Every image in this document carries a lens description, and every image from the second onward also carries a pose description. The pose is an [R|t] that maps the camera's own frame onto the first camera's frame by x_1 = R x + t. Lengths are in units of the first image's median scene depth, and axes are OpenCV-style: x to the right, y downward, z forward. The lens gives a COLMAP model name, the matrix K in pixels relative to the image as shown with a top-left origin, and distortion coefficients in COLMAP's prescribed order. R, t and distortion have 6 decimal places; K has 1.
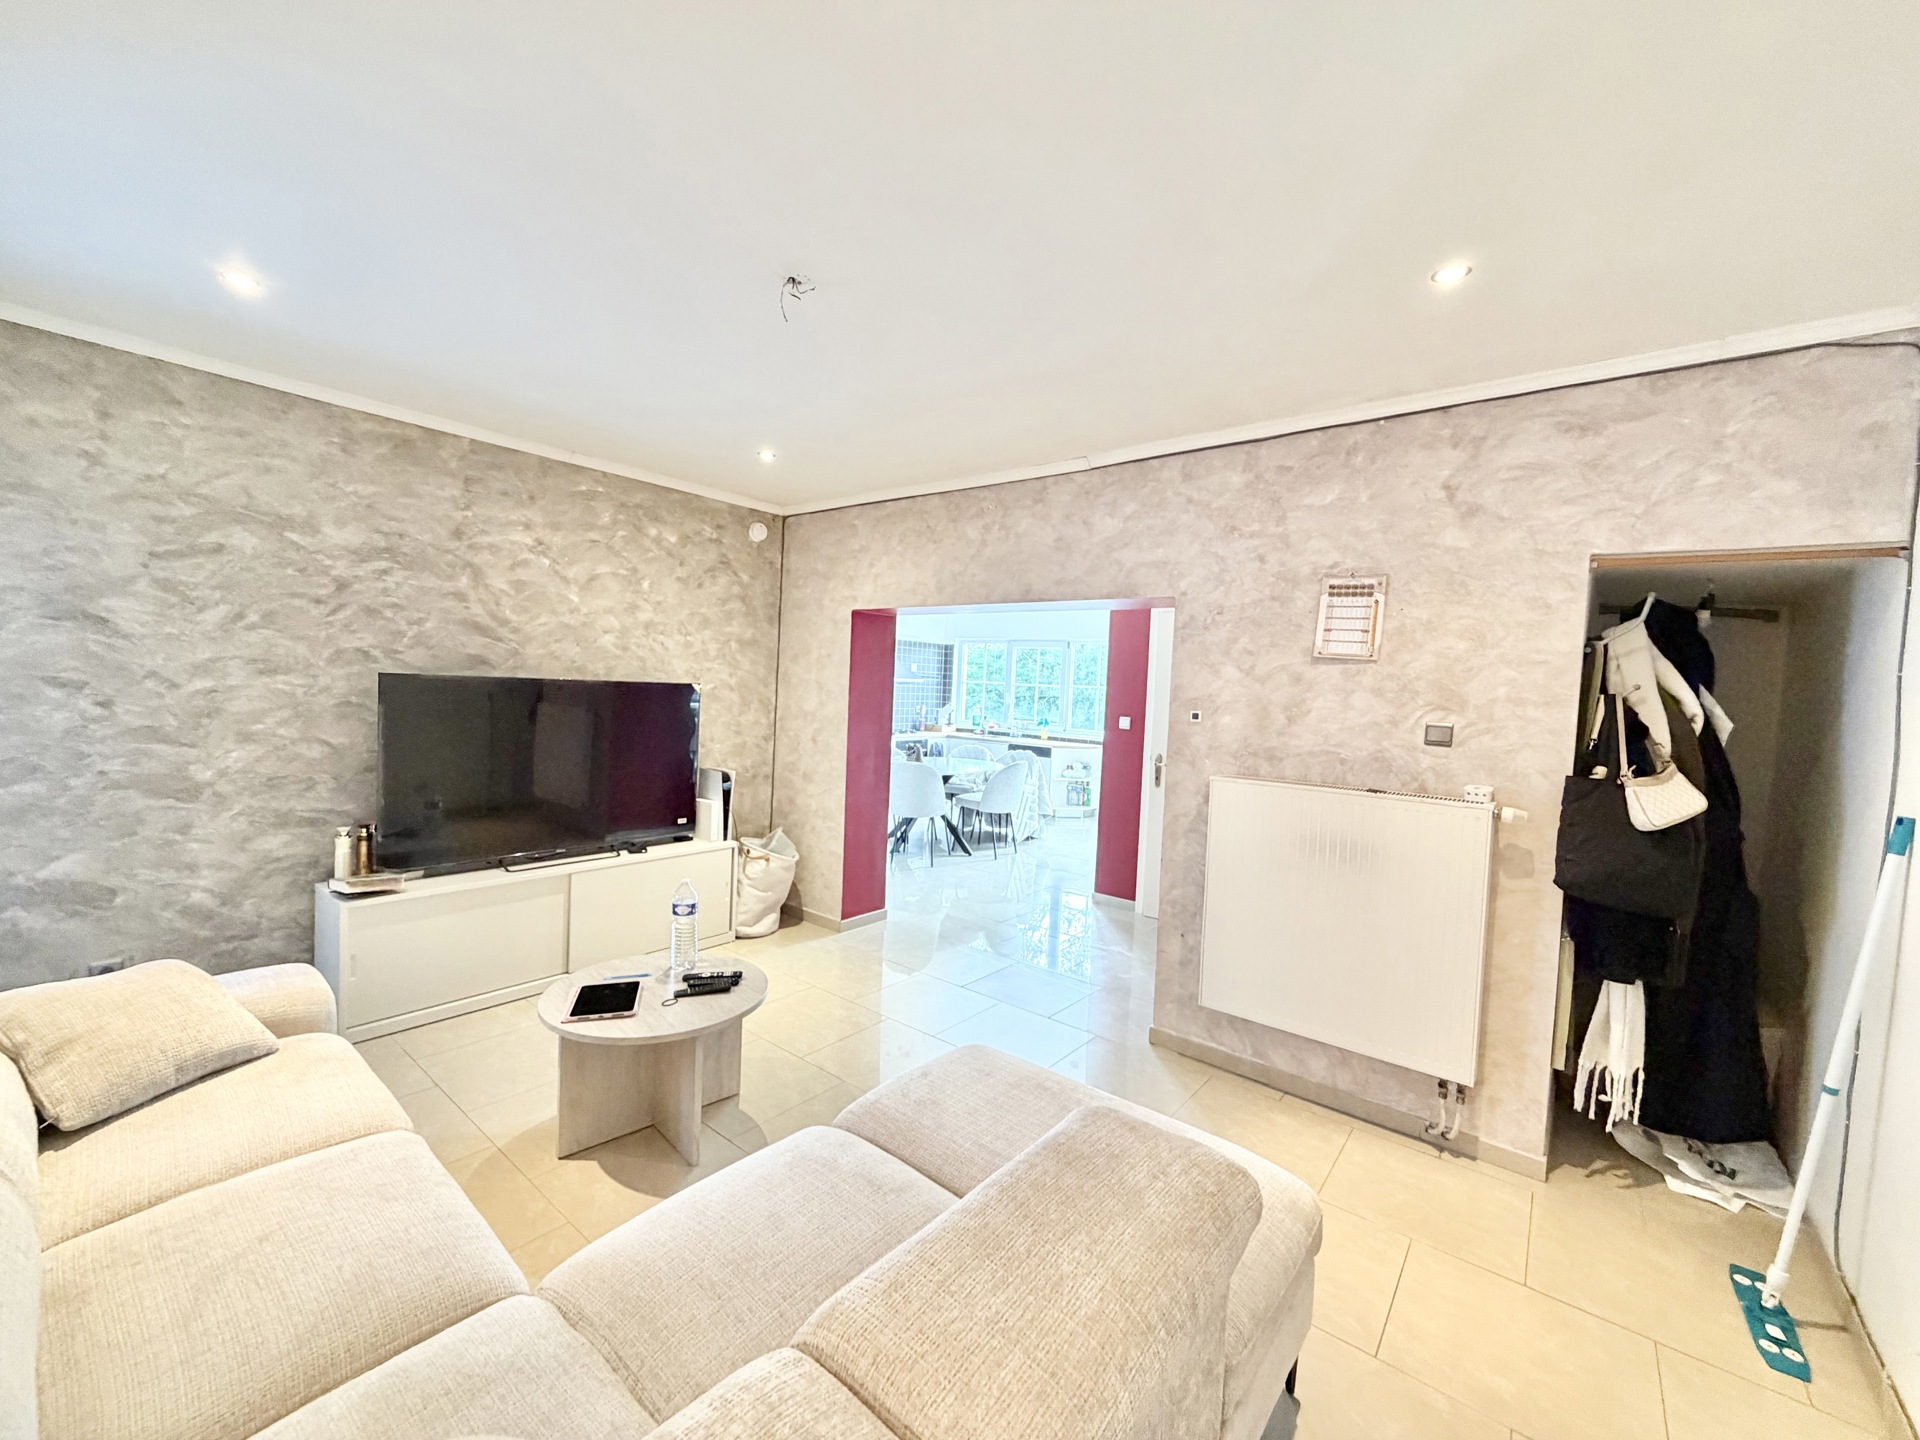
lens RADIAL K [[764.0, 0, 955.1], [0, 764.0, 720.5], [0, 0, 1]] dist [-0.000059, 0.000000]
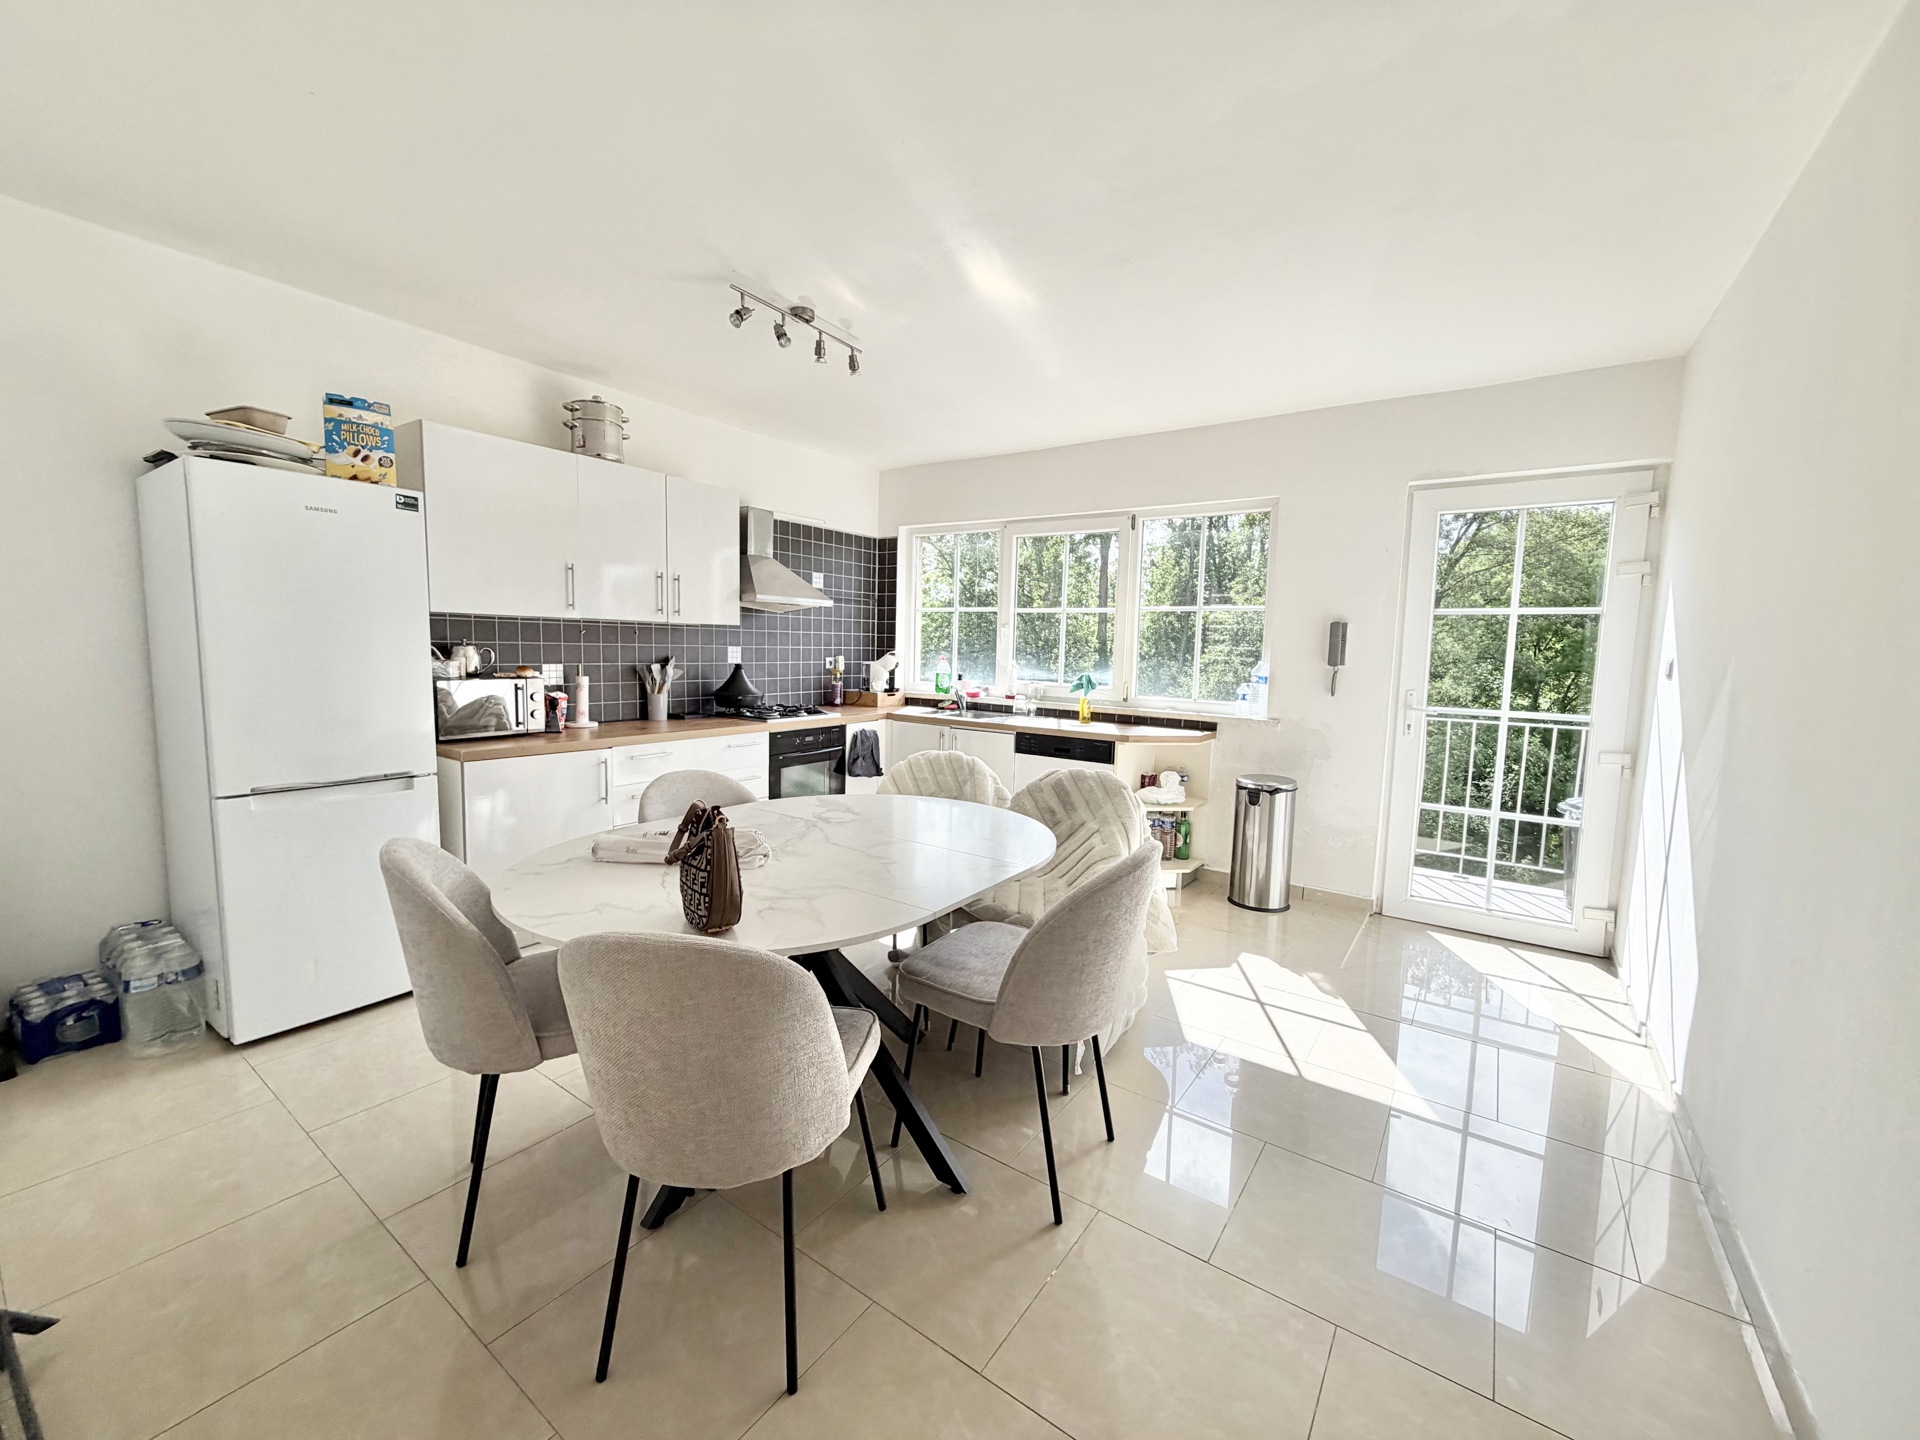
lens RADIAL K [[764.0, 0, 961.2], [0, 764.0, 722.6], [0, 0, 1]] dist [-0.000059, 0.000000]
pose [[0.997915, -0.025224, 0.059407, 0.008540], [0.022066, 0.998339, 0.053228, -0.000357], [-0.060651, -0.051806, 0.996814, 0.490522]]
